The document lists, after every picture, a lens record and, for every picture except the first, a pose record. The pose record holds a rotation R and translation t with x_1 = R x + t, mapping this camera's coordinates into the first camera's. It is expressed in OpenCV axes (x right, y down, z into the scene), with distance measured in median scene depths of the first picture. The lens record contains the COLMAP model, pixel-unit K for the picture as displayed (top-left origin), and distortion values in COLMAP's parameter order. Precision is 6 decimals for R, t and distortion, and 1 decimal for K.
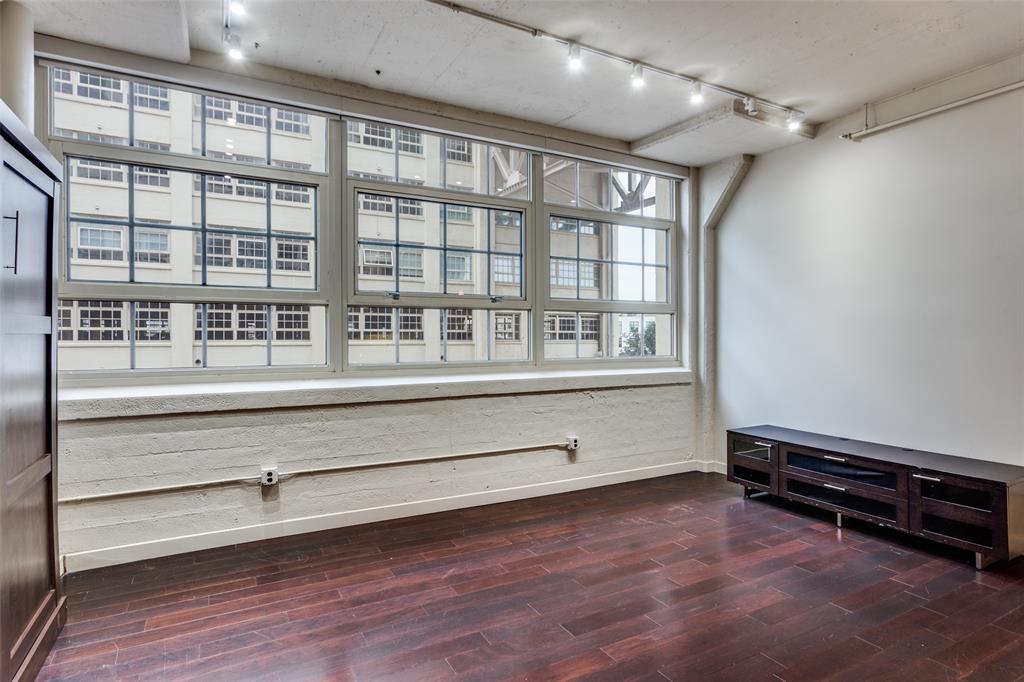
lens RADIAL K [[543.4, 0, 516.3], [0, 543.4, 336.8], [0, 0, 1]] dist [-0.007724, 0.006079]
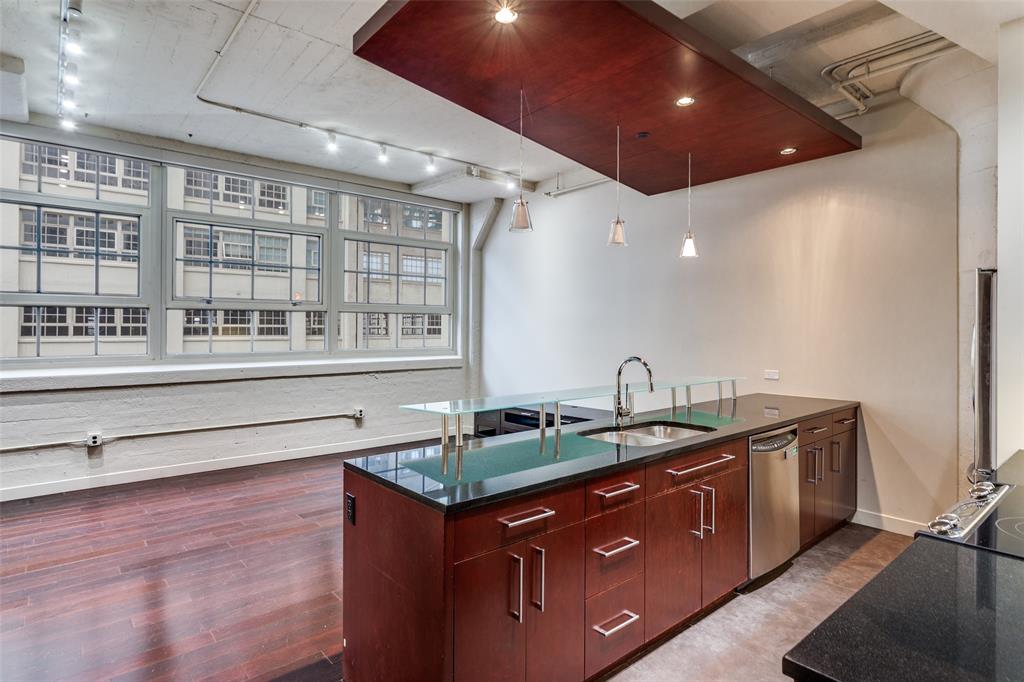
lens RADIAL K [[543.4, 0, 511.2], [0, 543.4, 321.7], [0, 0, 1]] dist [-0.007724, 0.006079]
pose [[0.979635, 0.001527, 0.200781, 0.223607], [0.002192, 0.999830, -0.018300, -0.000596], [-0.200774, 0.018367, 0.979465, -0.408786]]
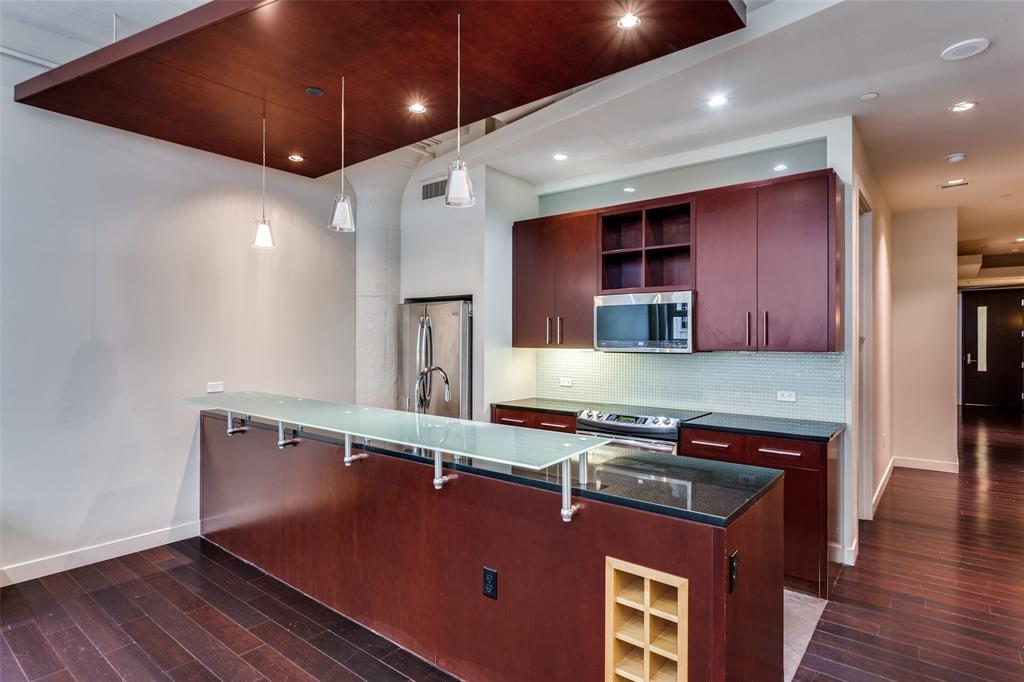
lens RADIAL K [[543.4, 0, 506.7], [0, 543.4, 339.3], [0, 0, 1]] dist [-0.007724, 0.006079]
pose [[-0.376861, -0.004254, 0.926260, -0.110261], [-0.002503, 0.999990, 0.003575, -0.002859], [-0.926266, -0.000971, -0.376868, 0.388584]]
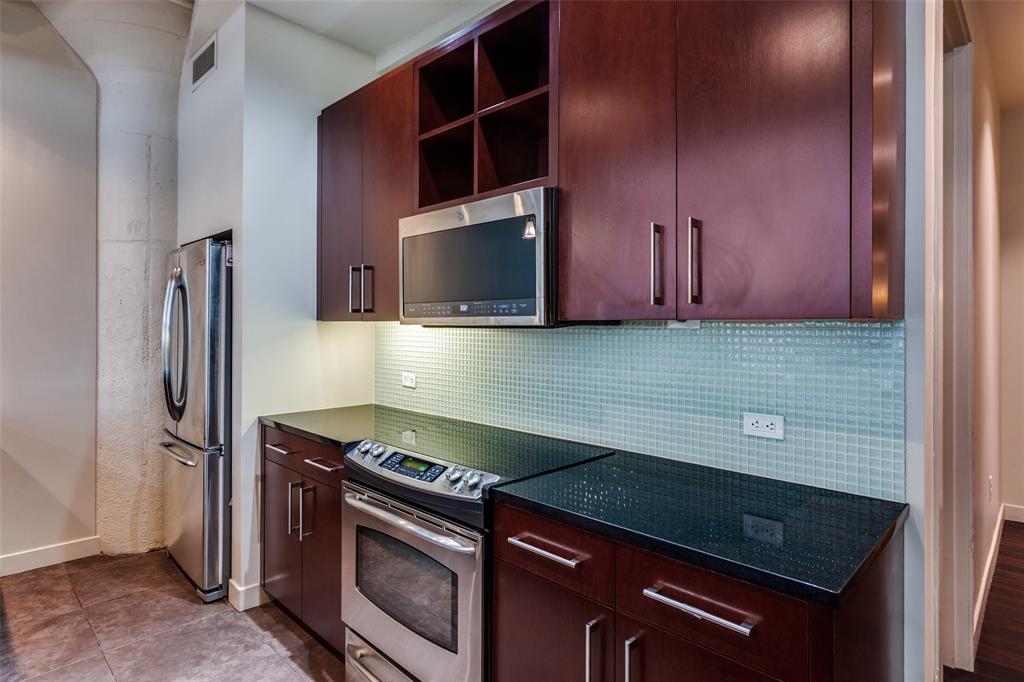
lens RADIAL K [[543.4, 0, 513.0], [0, 543.4, 325.1], [0, 0, 1]] dist [-0.007724, 0.006079]
pose [[-0.287752, -0.003625, 0.957698, 0.203437], [-0.005171, 0.999984, 0.002232, 0.019341], [-0.957691, -0.004310, -0.287766, -0.061407]]
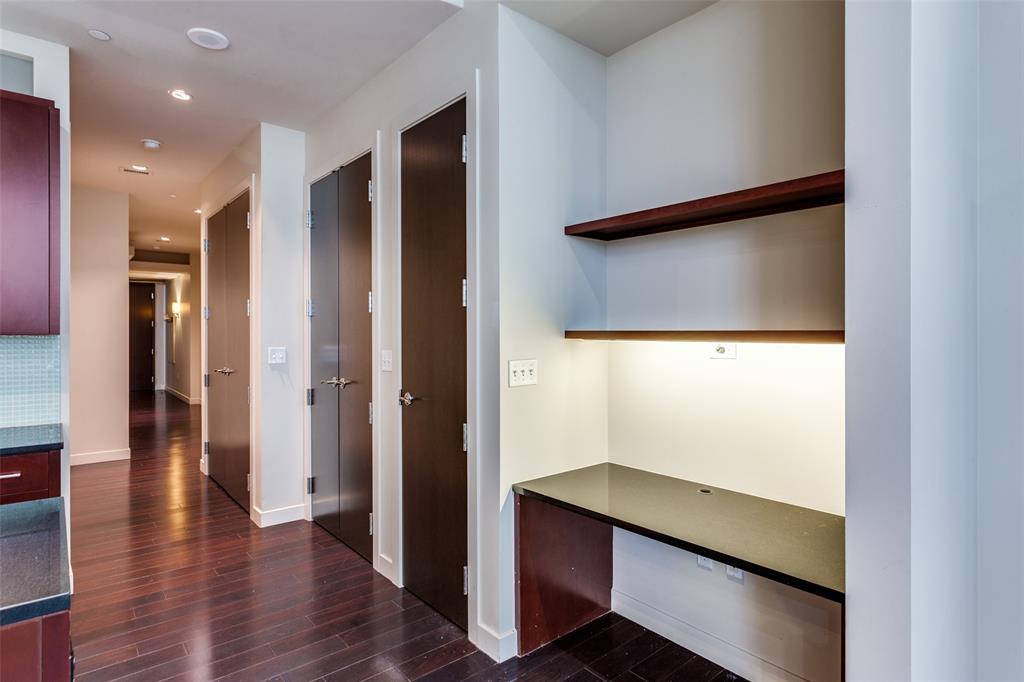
lens RADIAL K [[543.4, 0, 513.3], [0, 543.4, 335.7], [0, 0, 1]] dist [-0.007724, 0.006079]
pose [[-0.979447, -0.007729, -0.201552, 0.039683], [-0.008599, 0.999957, 0.003445, 0.009980], [0.201516, 0.005107, -0.979472, 0.368691]]
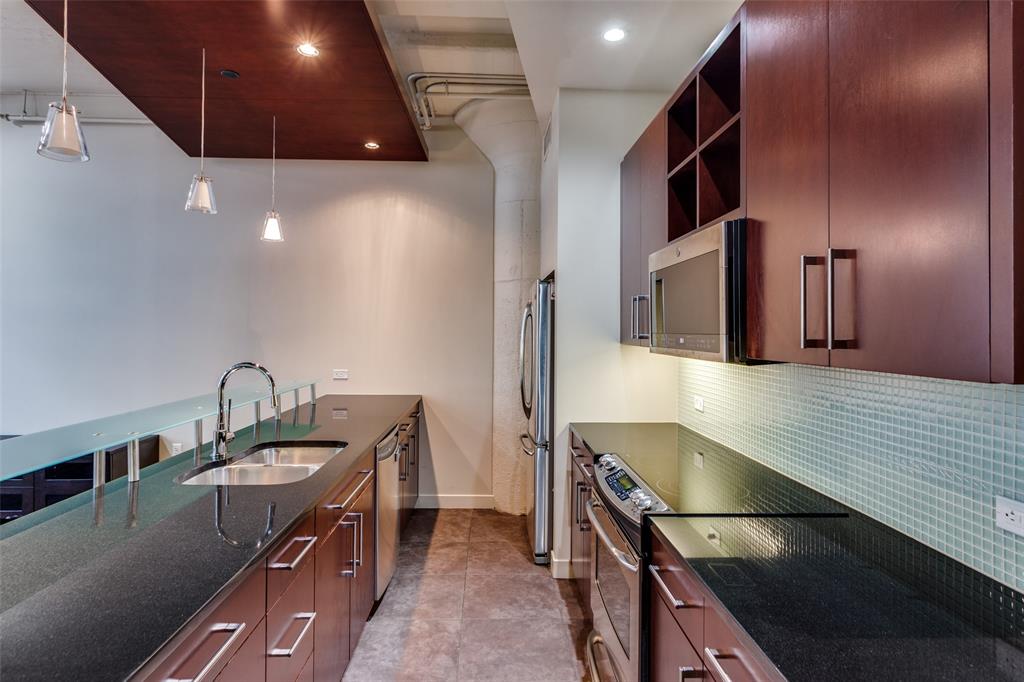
lens RADIAL K [[543.4, 0, 503.3], [0, 543.4, 325.4], [0, 0, 1]] dist [-0.007724, 0.006079]
pose [[0.453373, 0.010756, 0.891256, 0.166402], [-0.005458, 0.999942, -0.009292, 0.000274], [-0.891304, -0.000652, 0.453405, -0.213078]]
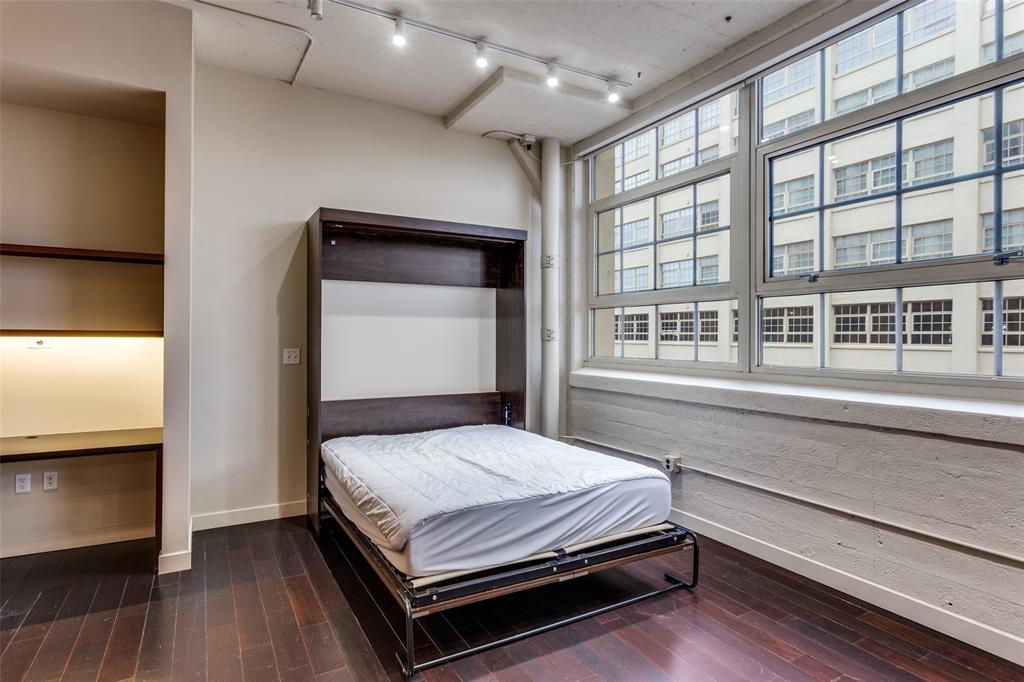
lens RADIAL K [[543.4, 0, 507.7], [0, 543.4, 341.5], [0, 0, 1]] dist [-0.007724, 0.006079]
pose [[0.004688, 0.004877, -0.999977, 0.511144], [-0.009776, 0.999941, 0.004831, 0.011894], [0.999941, 0.009754, 0.004736, 0.562685]]
